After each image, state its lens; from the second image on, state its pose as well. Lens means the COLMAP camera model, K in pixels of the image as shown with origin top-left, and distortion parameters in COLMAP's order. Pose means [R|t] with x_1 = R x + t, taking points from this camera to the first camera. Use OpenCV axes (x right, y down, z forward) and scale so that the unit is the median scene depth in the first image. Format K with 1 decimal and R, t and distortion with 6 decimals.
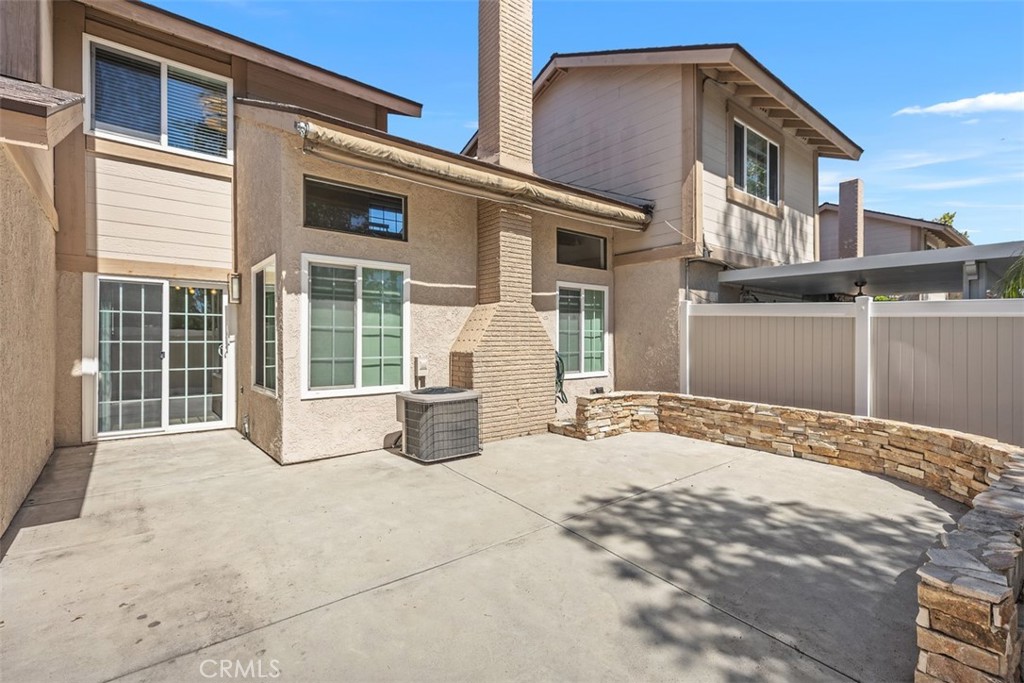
lens RADIAL K [[461.9, 0, 517.0], [0, 461.9, 336.6], [0, 0, 1]] dist [0.008424, 0.000017]
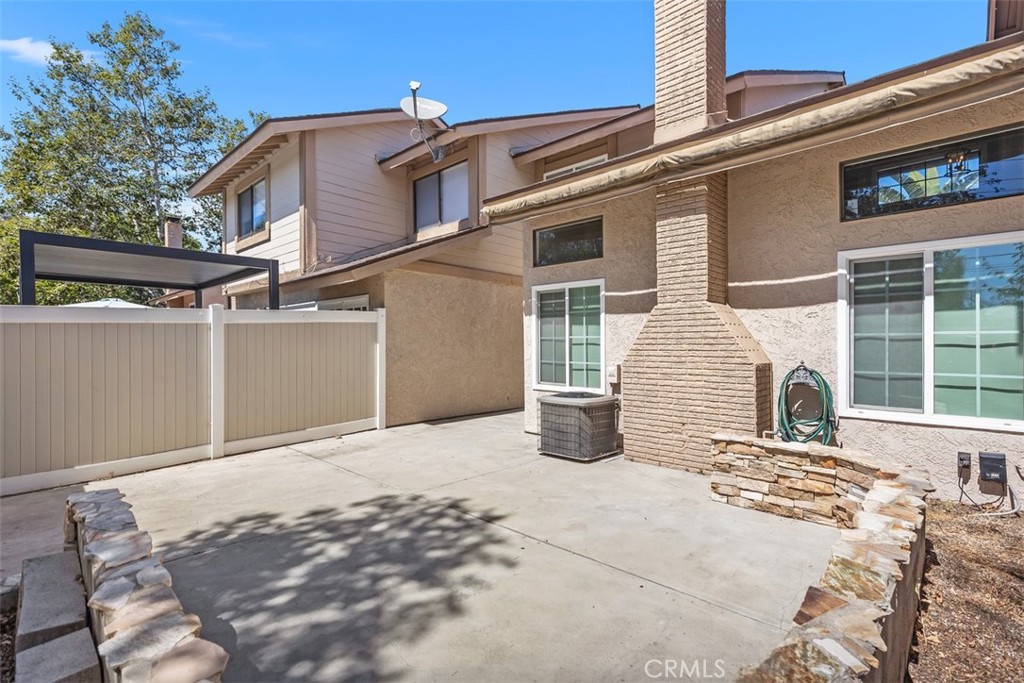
lens RADIAL K [[461.9, 0, 518.5], [0, 461.9, 344.5], [0, 0, 1]] dist [0.008424, 0.000017]
pose [[0.154705, -0.002643, -0.987957, 0.896227], [0.000618, 0.999996, -0.002578, 0.001471], [0.987960, -0.000212, 0.154707, 0.717521]]
